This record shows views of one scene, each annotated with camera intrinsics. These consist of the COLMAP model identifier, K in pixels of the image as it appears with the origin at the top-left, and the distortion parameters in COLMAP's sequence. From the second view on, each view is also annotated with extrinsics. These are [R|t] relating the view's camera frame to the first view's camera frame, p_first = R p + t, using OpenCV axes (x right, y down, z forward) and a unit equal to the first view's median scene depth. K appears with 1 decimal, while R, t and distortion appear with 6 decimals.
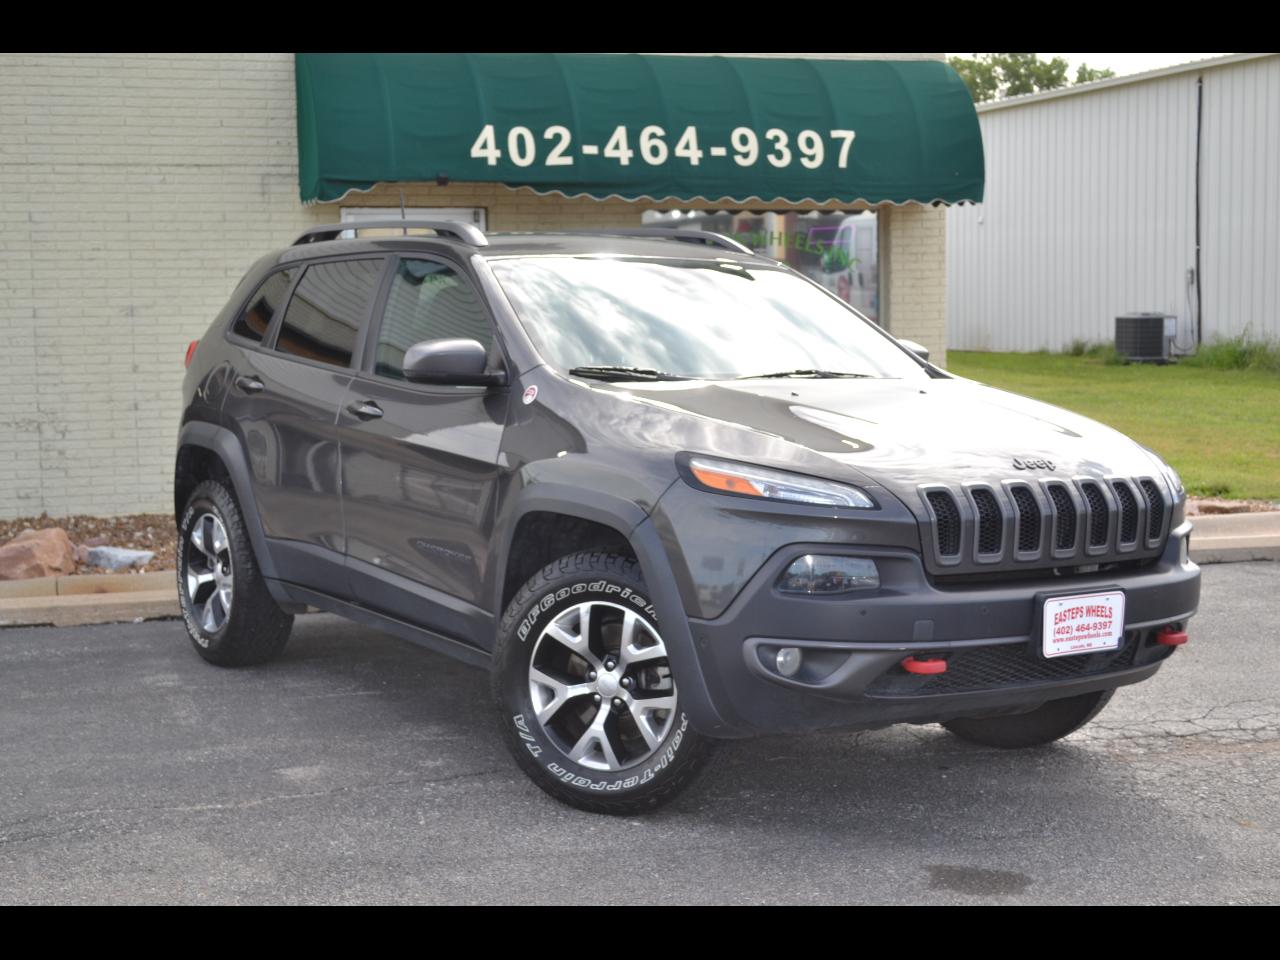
lens RADIAL K [[1956.3, 0, 640.0], [0, 1956.3, 480.0], [0, 0, 1]] dist [0.003209, -0.019981]
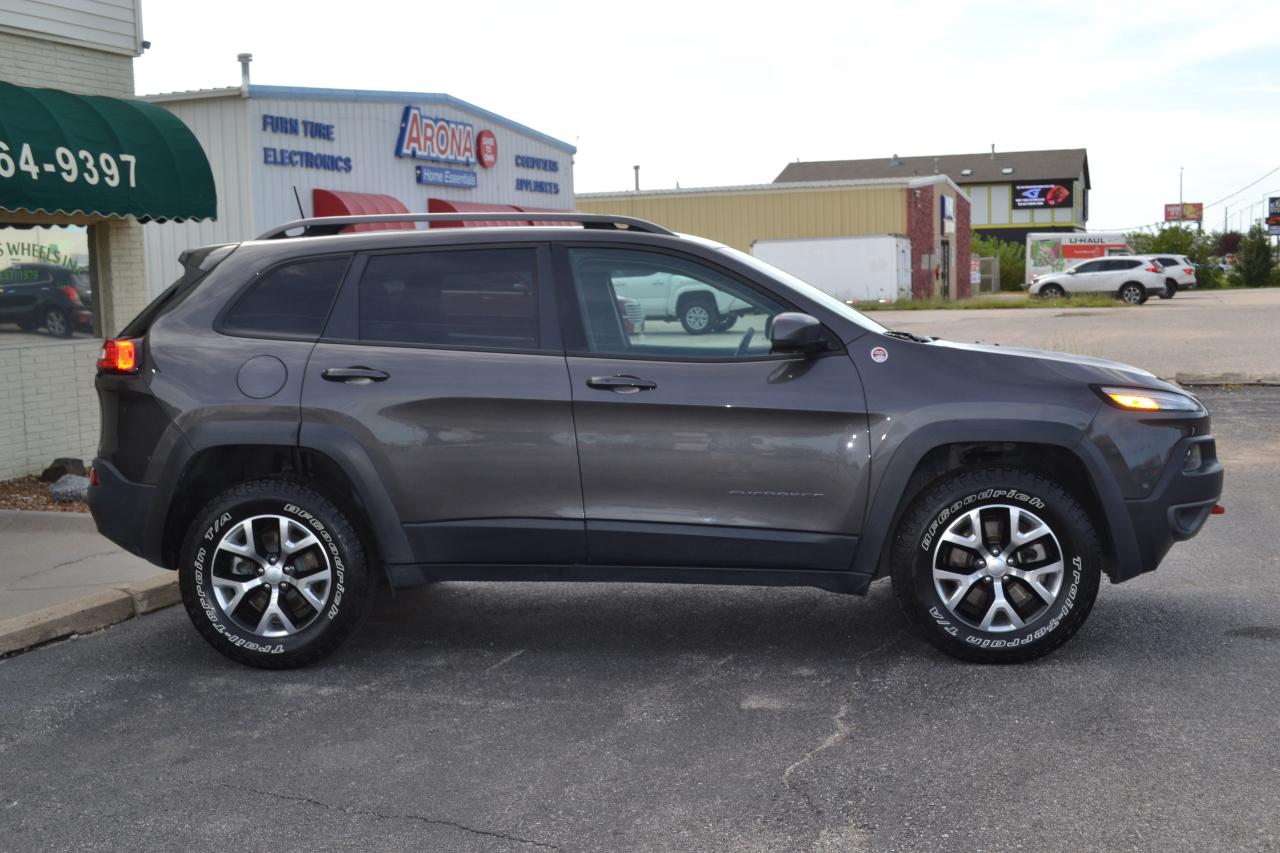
lens RADIAL K [[1452.7, 0, 640.0], [0, 1452.7, 426.5], [0, 0, 1]] dist [-0.020471, -0.041921]
pose [[0.616217, -0.086325, 0.782831, -0.652488], [0.095423, 0.994836, 0.034590, -0.033518], [-0.781774, 0.053385, 0.621272, 0.404593]]
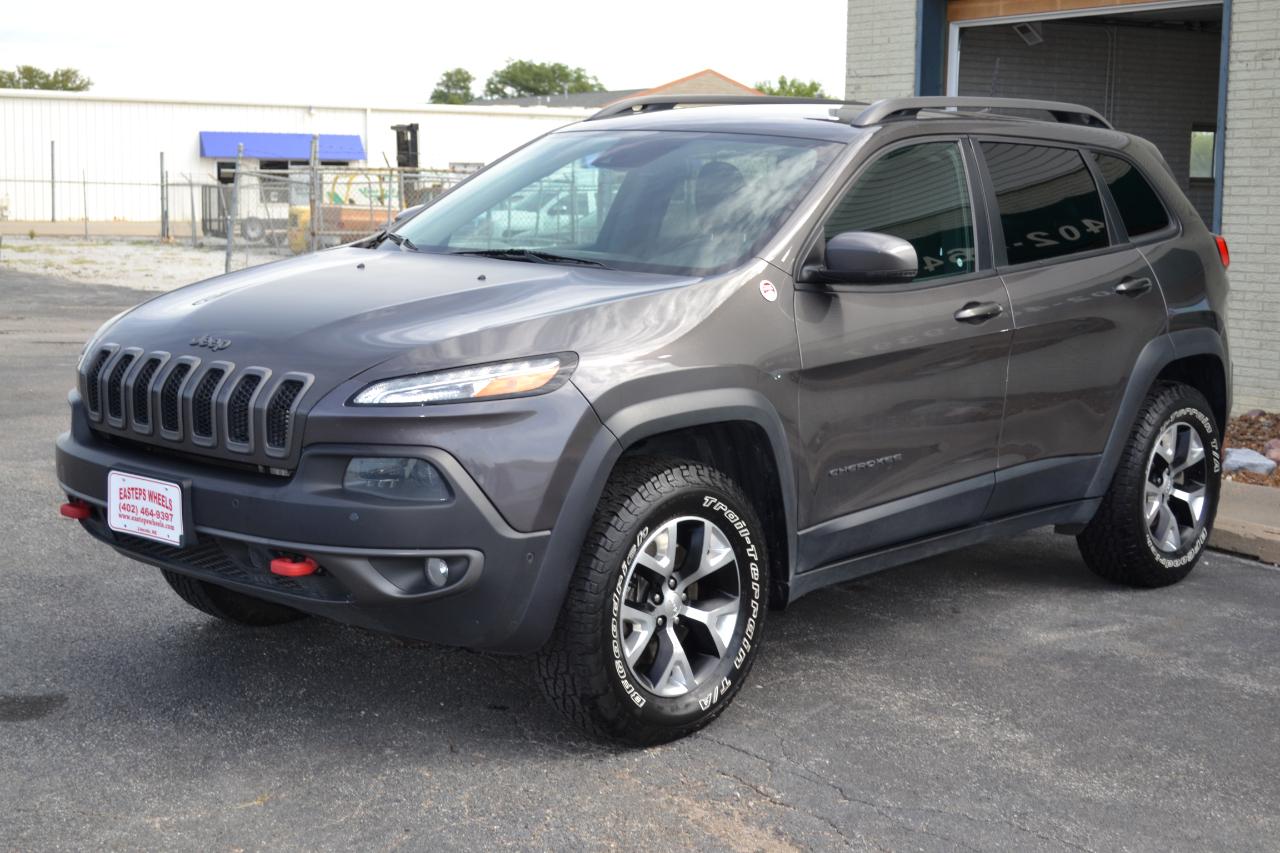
lens RADIAL K [[2070.6, 0, 663.4], [0, 2070.6, 427.7], [0, 0, 1]] dist [-0.025887, 0.028828]
pose [[0.243388, 0.127238, -0.961547, 0.819484], [-0.110661, 0.988528, 0.102798, -0.063324], [0.963596, 0.081386, 0.254676, 0.642858]]
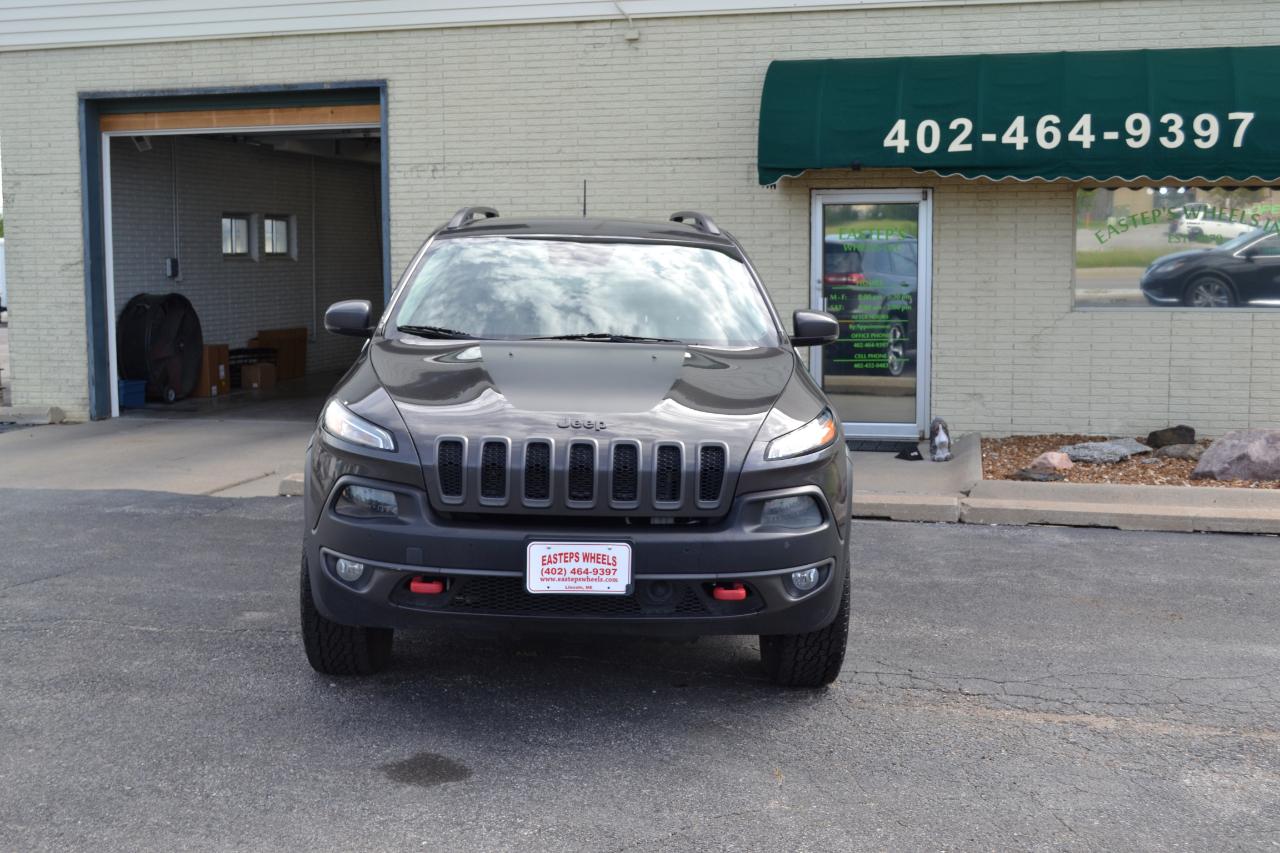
lens RADIAL K [[1564.9, 0, 640.0], [0, 1564.9, 426.5], [0, 0, 1]] dist [-0.024566, -0.007952]
pose [[0.849591, 0.066527, -0.523229, 0.470594], [-0.057768, 0.997782, 0.033065, -0.025773], [0.524268, 0.002134, 0.851550, 0.162026]]
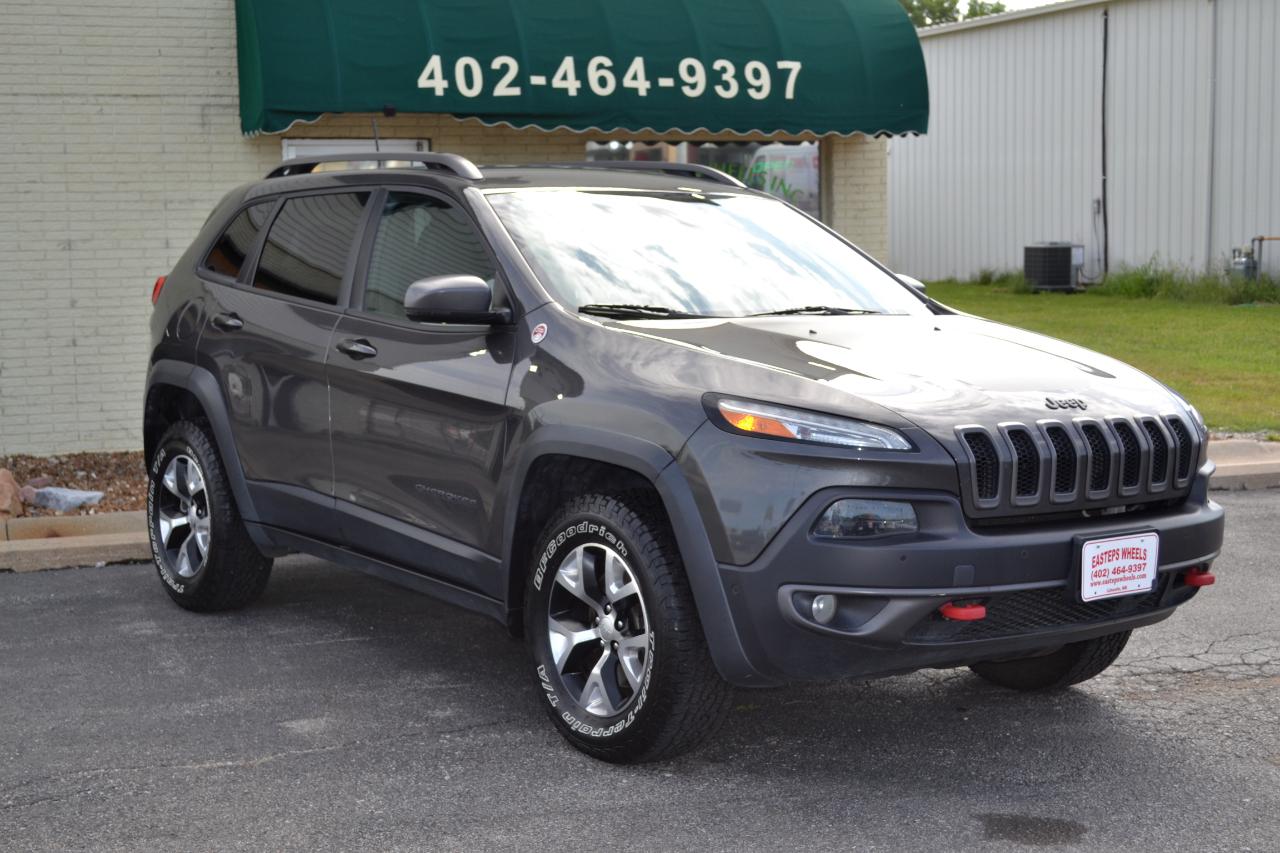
lens RADIAL K [[1938.3, 0, 640.0], [0, 1938.3, 426.5], [0, 0, 1]] dist [-0.009482, 0.049237]
pose [[0.998457, -0.007989, 0.054955, -0.046528], [0.007463, 0.999924, 0.009774, -0.004835], [-0.055029, -0.009349, 0.998441, 0.028025]]
